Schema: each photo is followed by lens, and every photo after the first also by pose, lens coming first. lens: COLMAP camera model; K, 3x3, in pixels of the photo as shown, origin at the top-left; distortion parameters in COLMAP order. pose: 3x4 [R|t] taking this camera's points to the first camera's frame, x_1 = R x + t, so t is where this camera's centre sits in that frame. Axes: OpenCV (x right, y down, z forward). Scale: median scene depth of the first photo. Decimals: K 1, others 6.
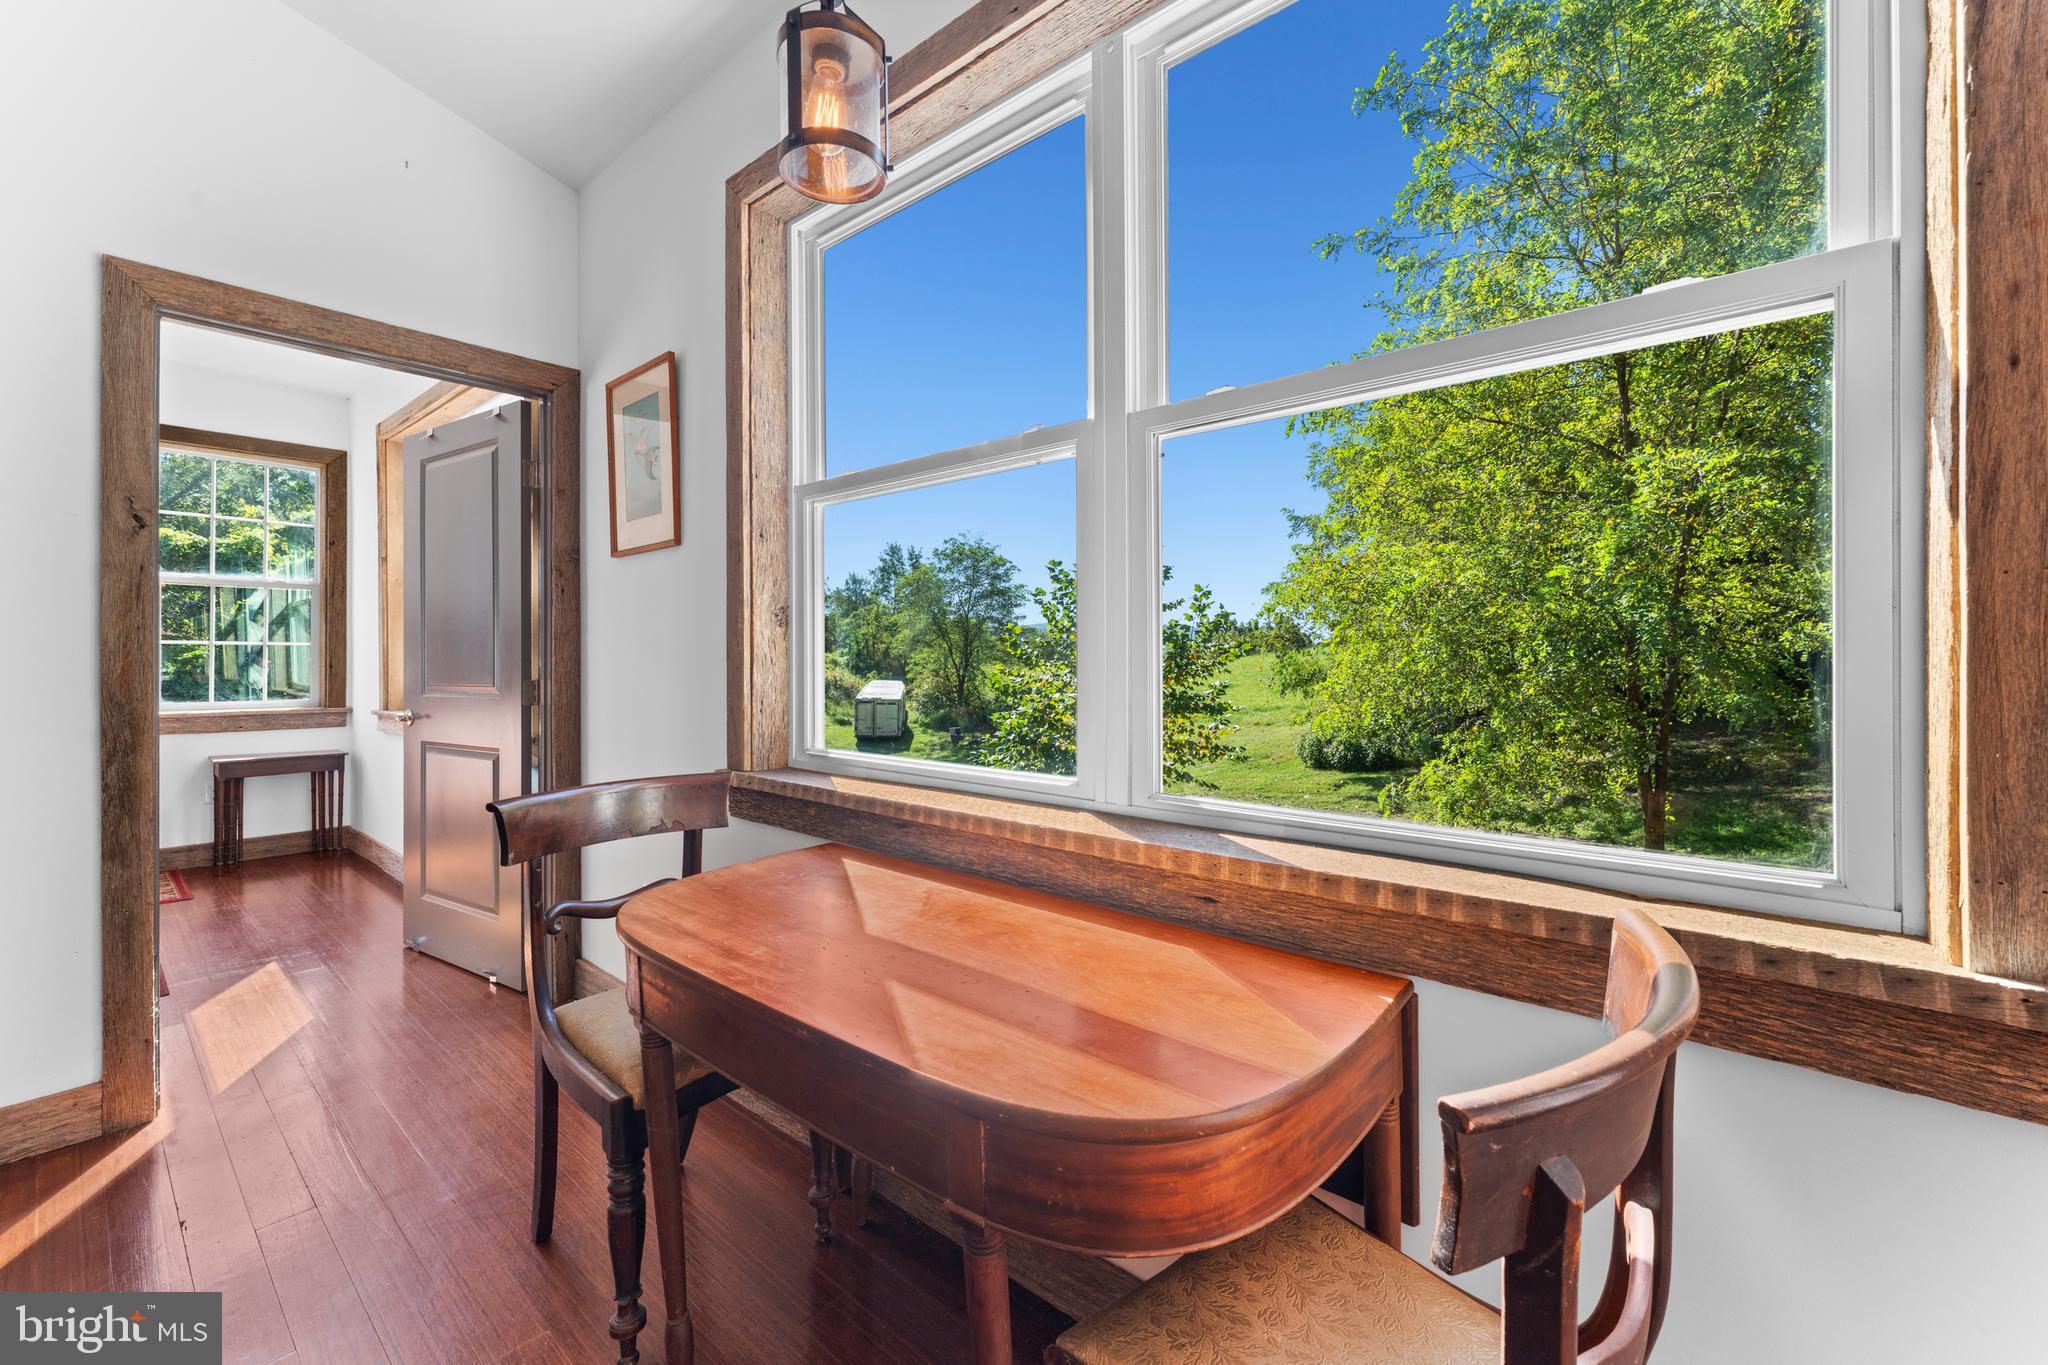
lens RADIAL K [[825.4, 0, 1030.4], [0, 825.4, 662.4], [0, 0, 1]] dist [0.003886, -0.001192]
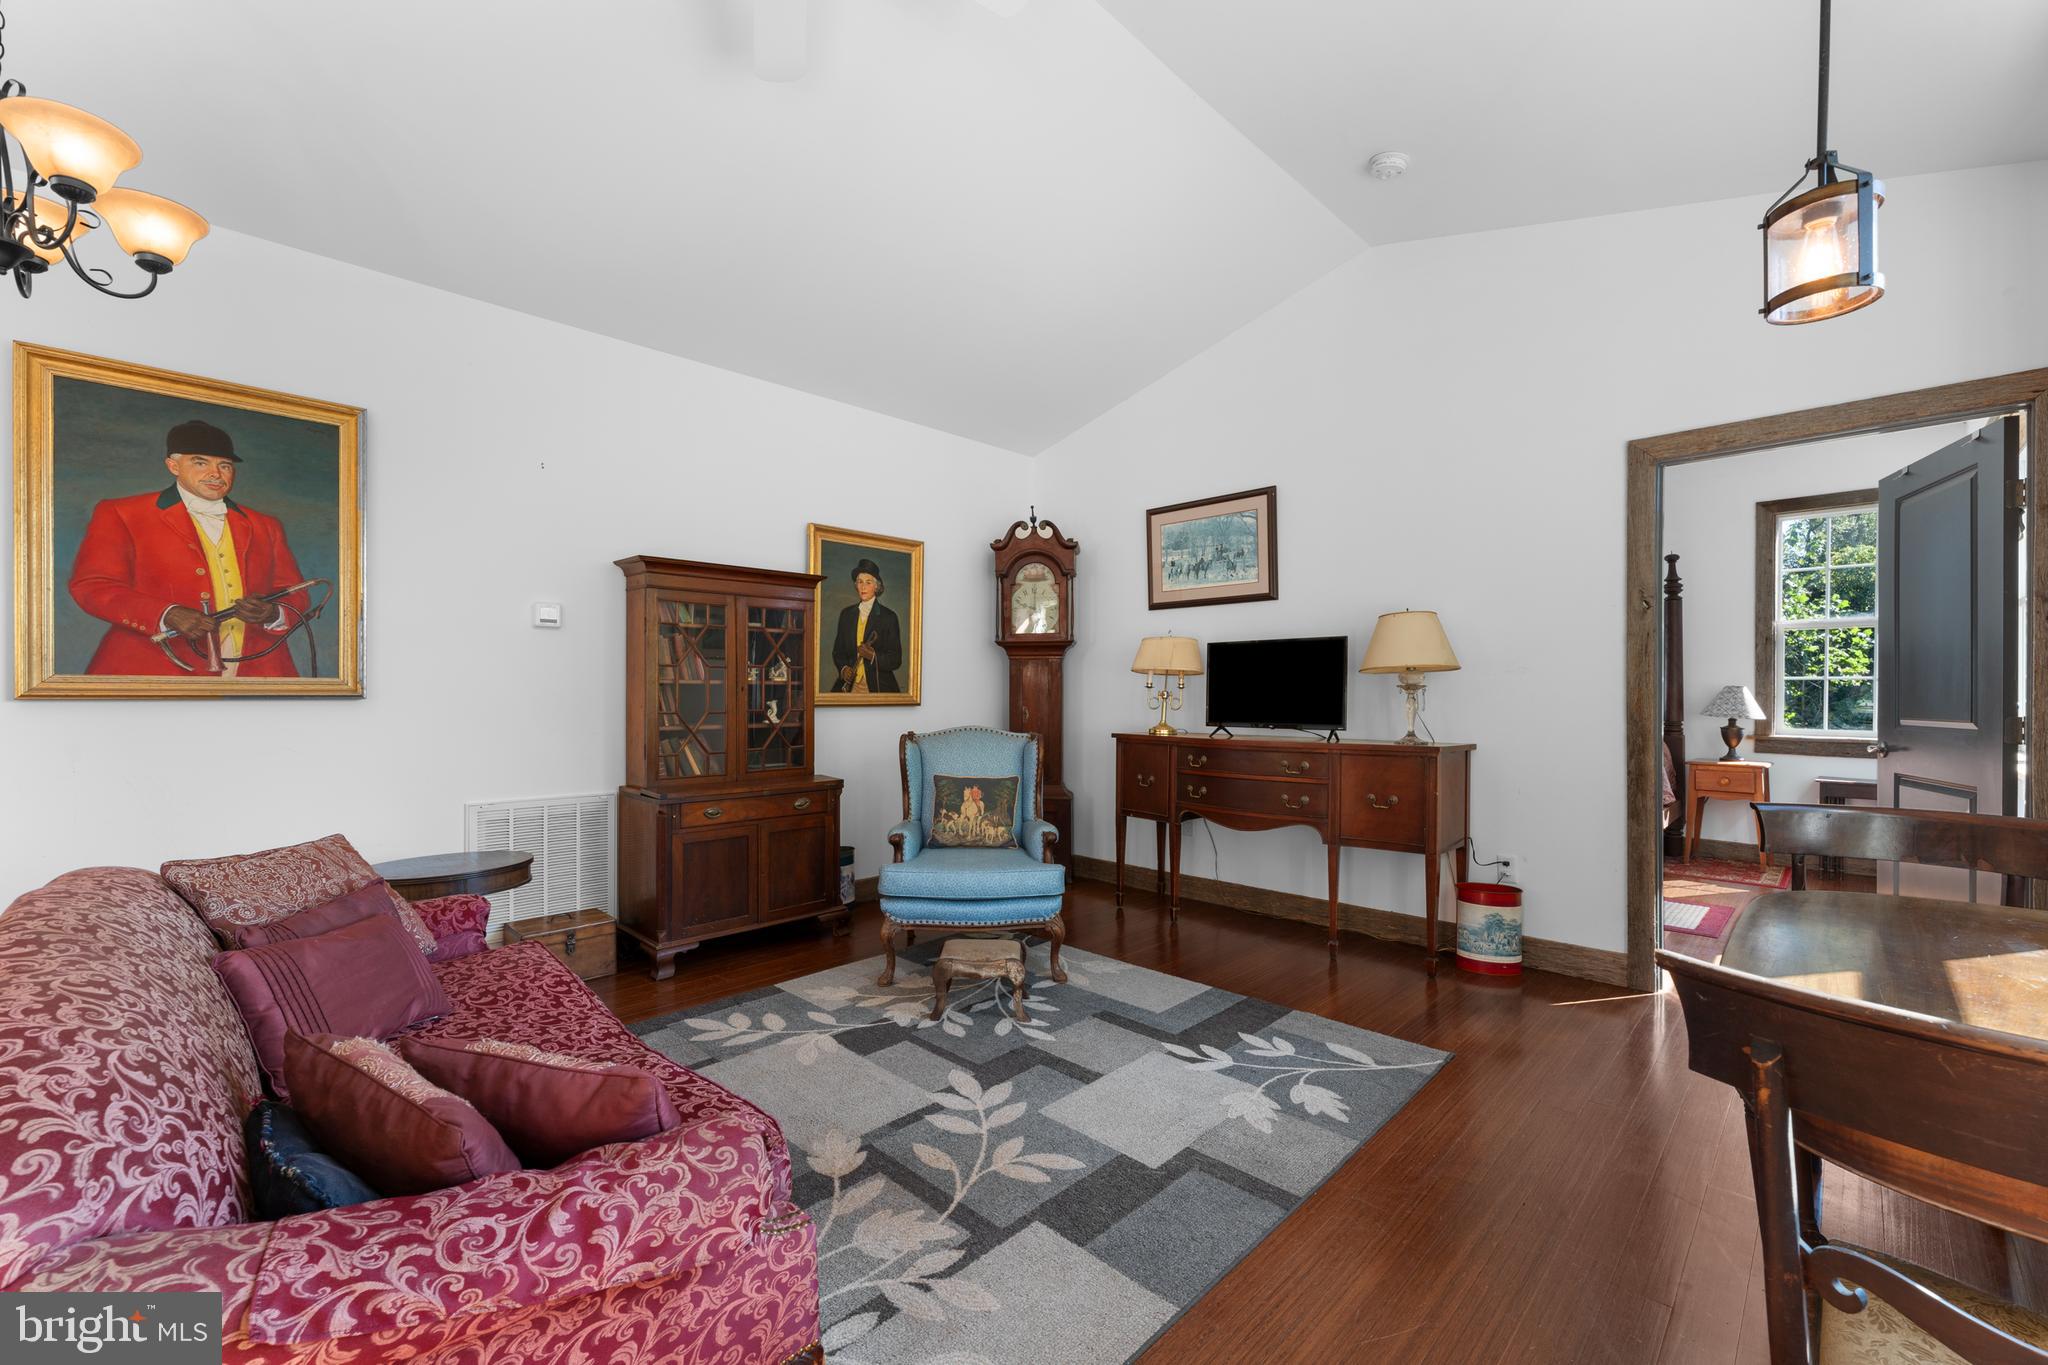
lens RADIAL K [[825.4, 0, 1010.5], [0, 825.4, 703.0], [0, 0, 1]] dist [0.003886, -0.001192]
pose [[-0.085830, 0.013474, -0.996219, 0.417923], [-0.003944, 0.999896, 0.013864, -0.000917], [0.996302, 0.005119, -0.085768, -0.039425]]
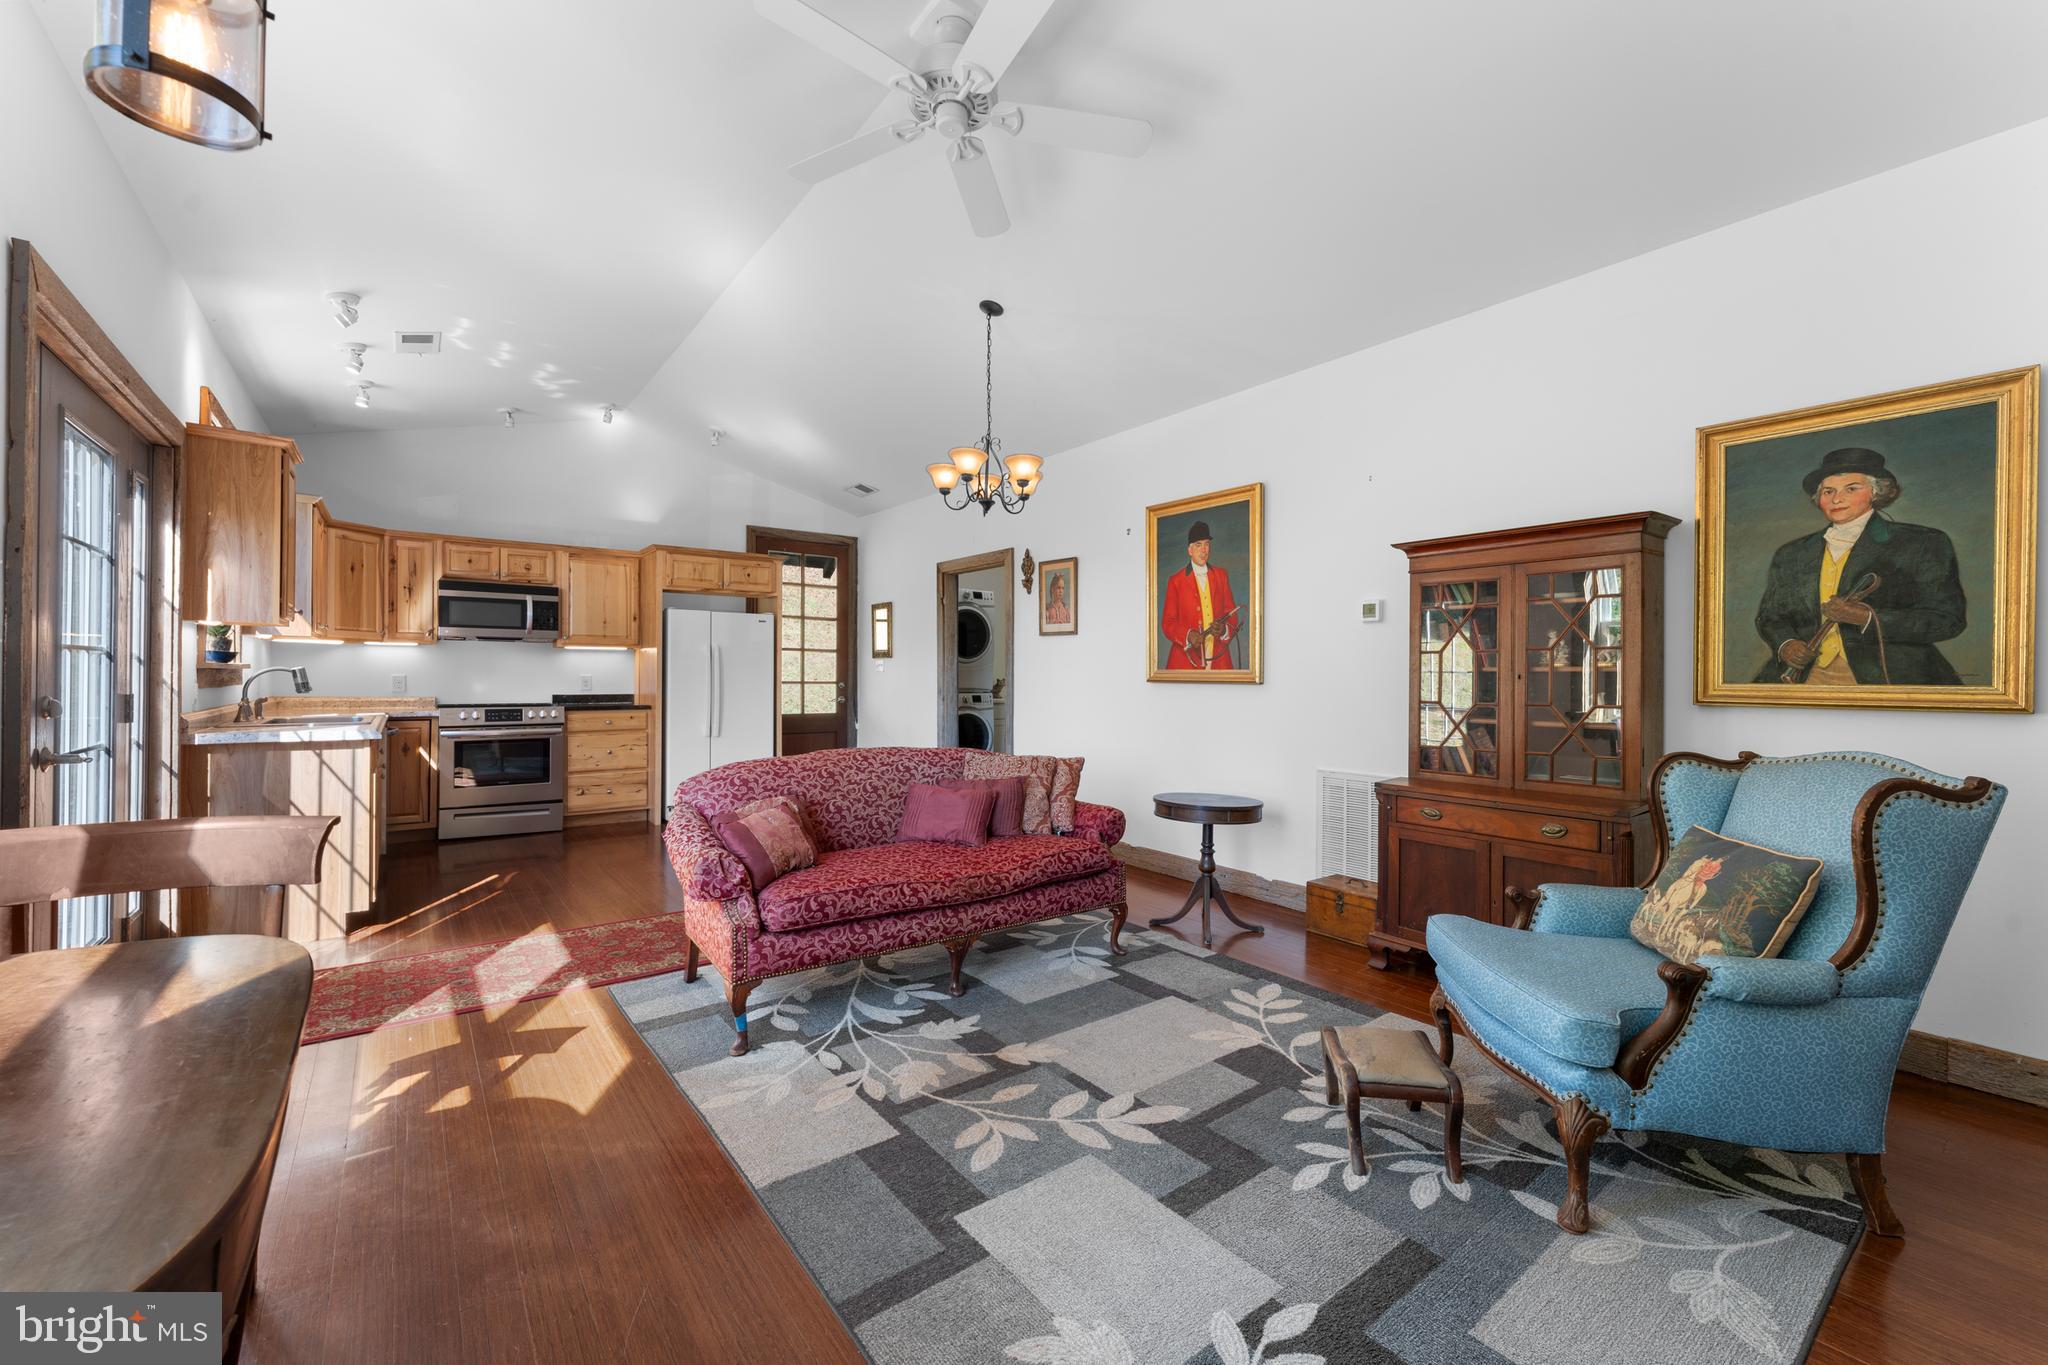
lens RADIAL K [[825.4, 0, 1032.8], [0, 825.4, 677.5], [0, 0, 1]] dist [0.003886, -0.001192]
pose [[-0.977830, -0.006471, 0.209301, -0.494097], [-0.005772, 0.999976, 0.003950, -0.003743], [-0.209321, 0.002655, -0.977843, 0.633455]]
